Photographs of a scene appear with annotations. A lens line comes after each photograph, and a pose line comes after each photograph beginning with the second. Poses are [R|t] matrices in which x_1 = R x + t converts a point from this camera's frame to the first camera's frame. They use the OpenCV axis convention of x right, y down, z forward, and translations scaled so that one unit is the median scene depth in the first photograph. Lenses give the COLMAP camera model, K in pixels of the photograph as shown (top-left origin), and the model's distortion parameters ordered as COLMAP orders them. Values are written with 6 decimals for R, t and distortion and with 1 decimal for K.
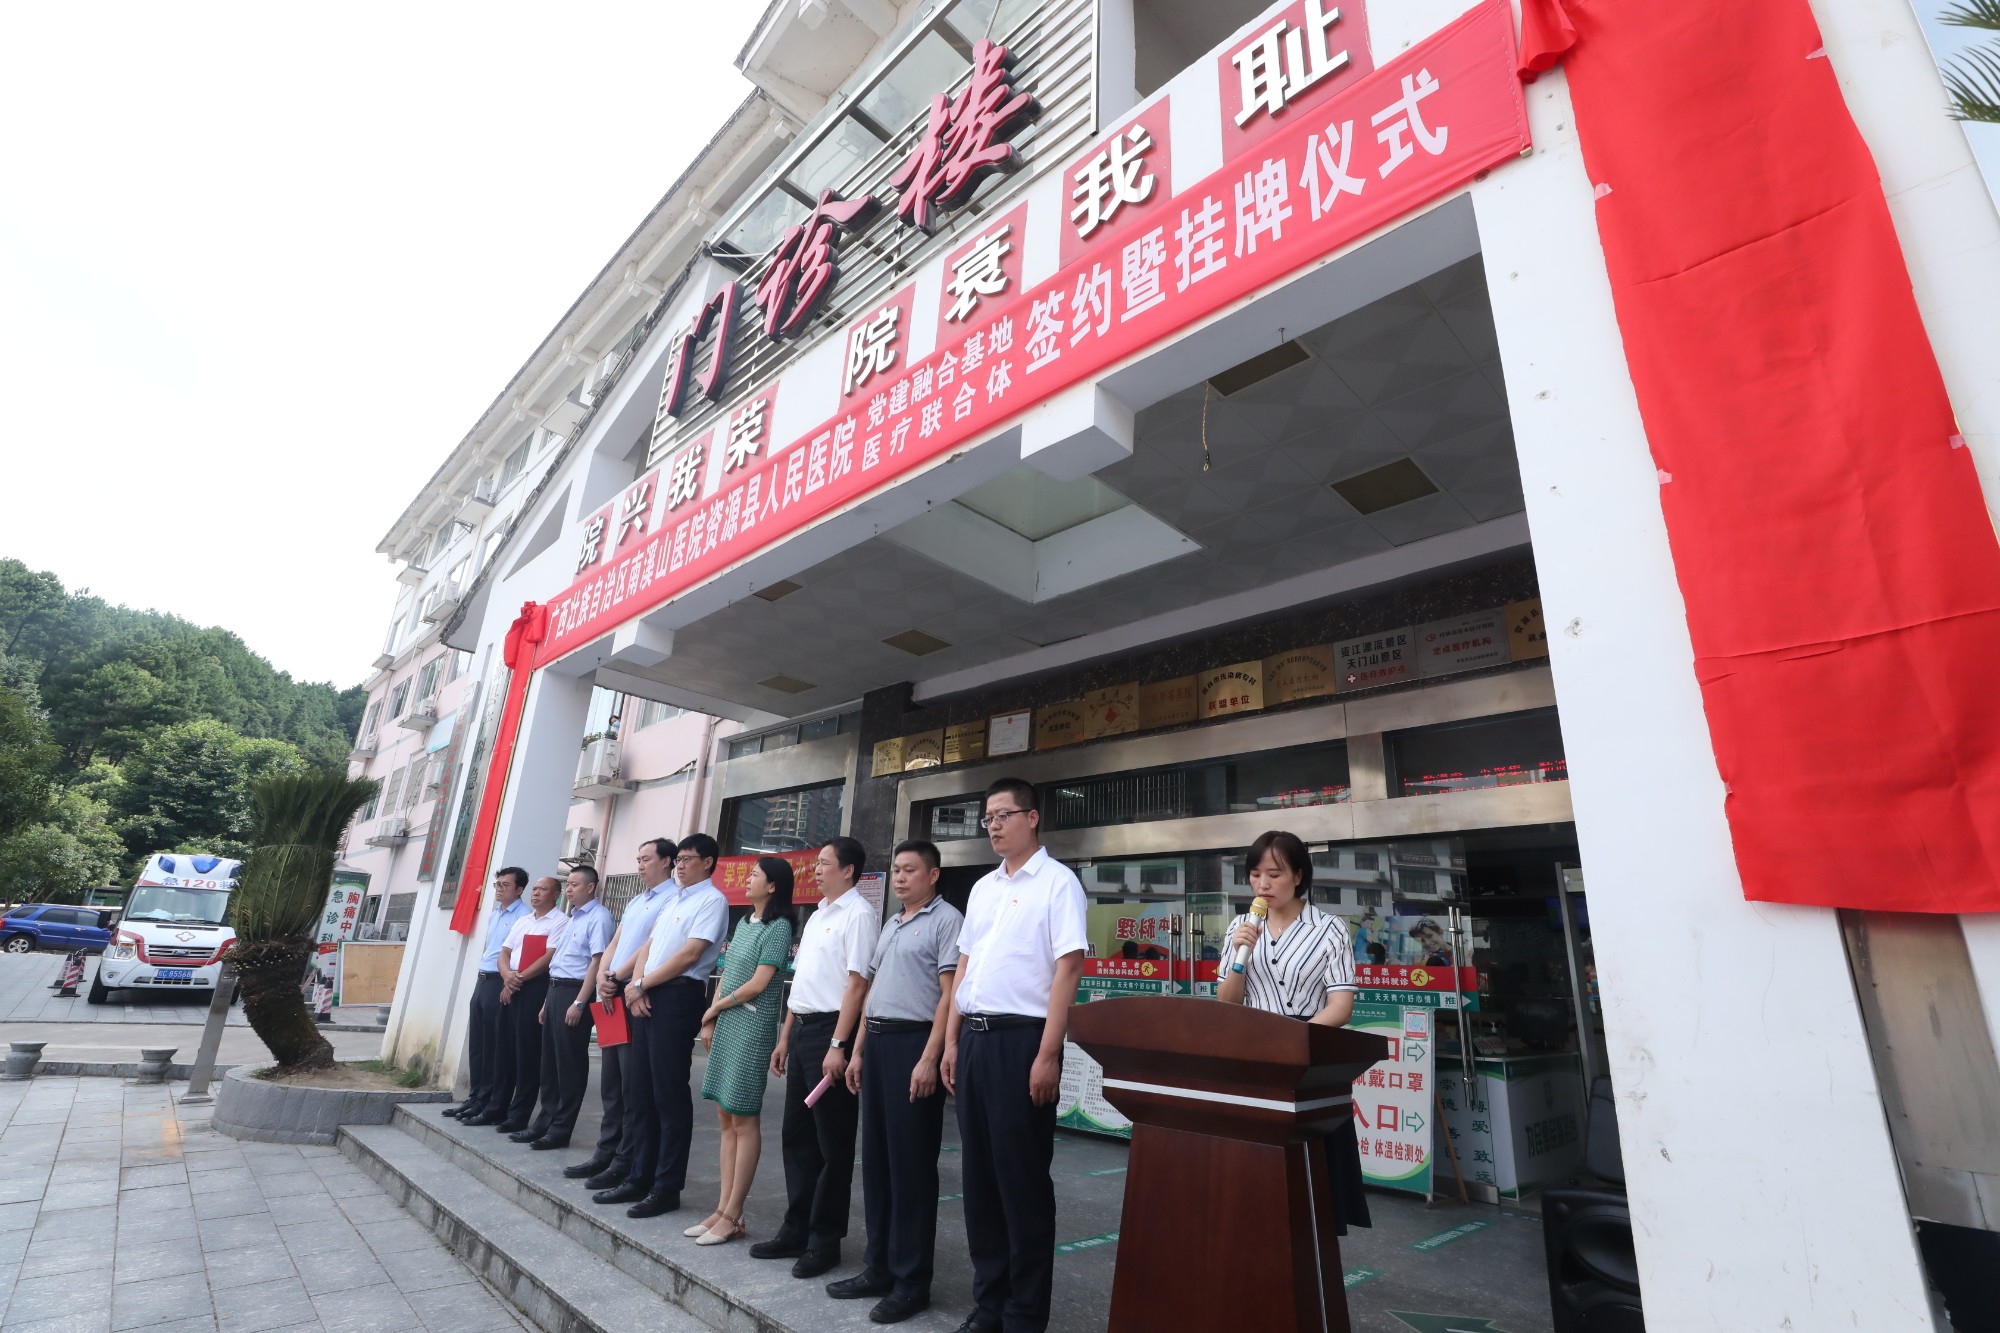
lens RADIAL K [[912.4, 0, 998.8], [0, 912.4, 658.7], [0, 0, 1]] dist [-0.045974, 0.014628]
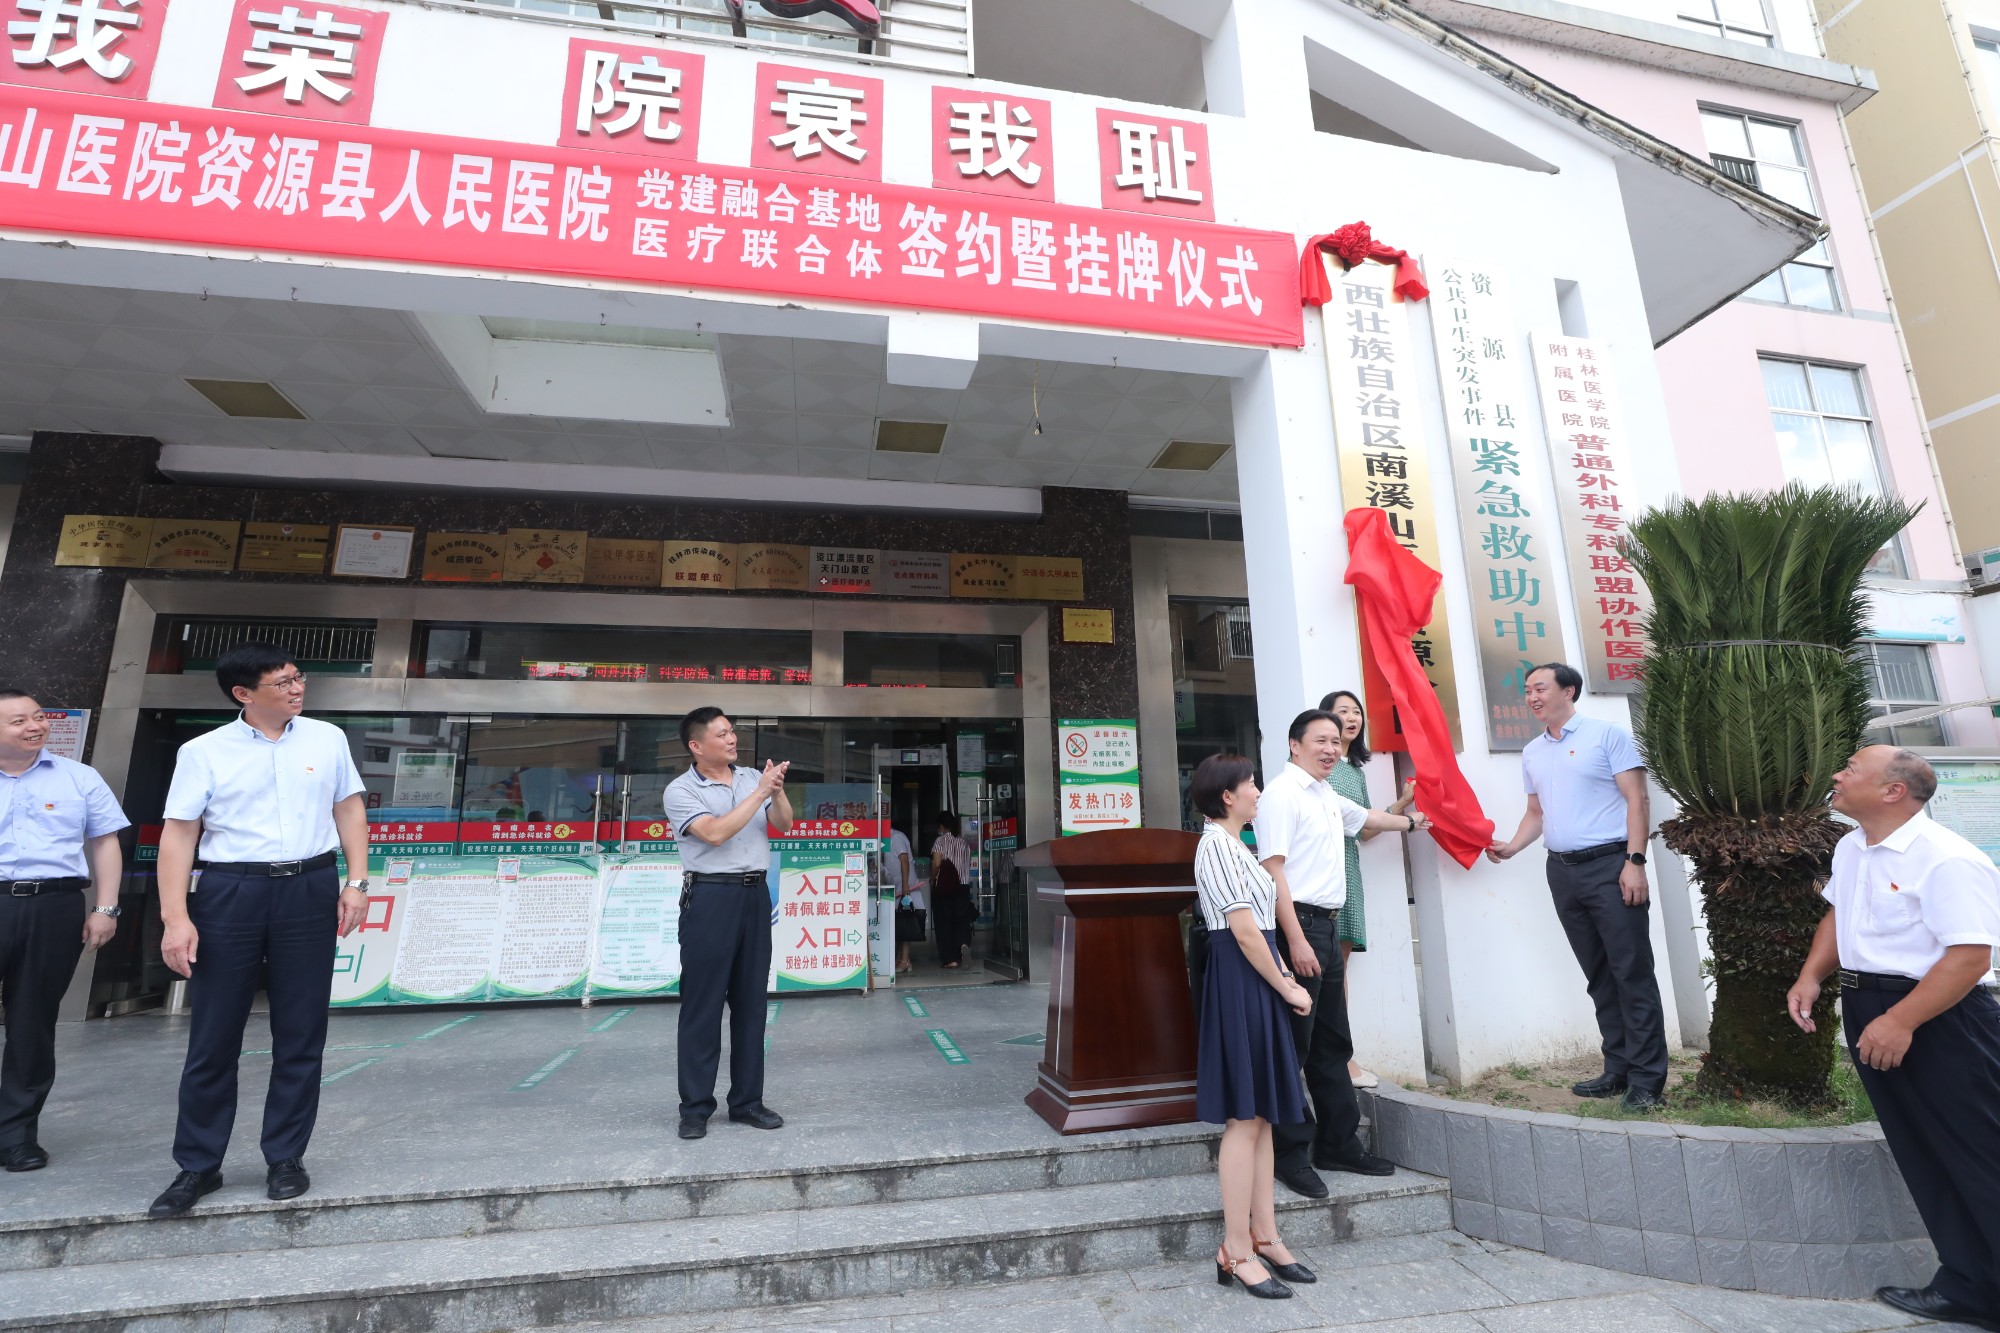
lens RADIAL K [[912.4, 0, 1000.8], [0, 912.4, 661.9], [0, 0, 1]] dist [-0.045974, 0.014628]
pose [[0.558621, 0.112465, 0.821763, -0.470414], [-0.229743, 0.972979, 0.023016, 0.047873], [-0.796969, -0.201652, 0.569365, 0.149444]]
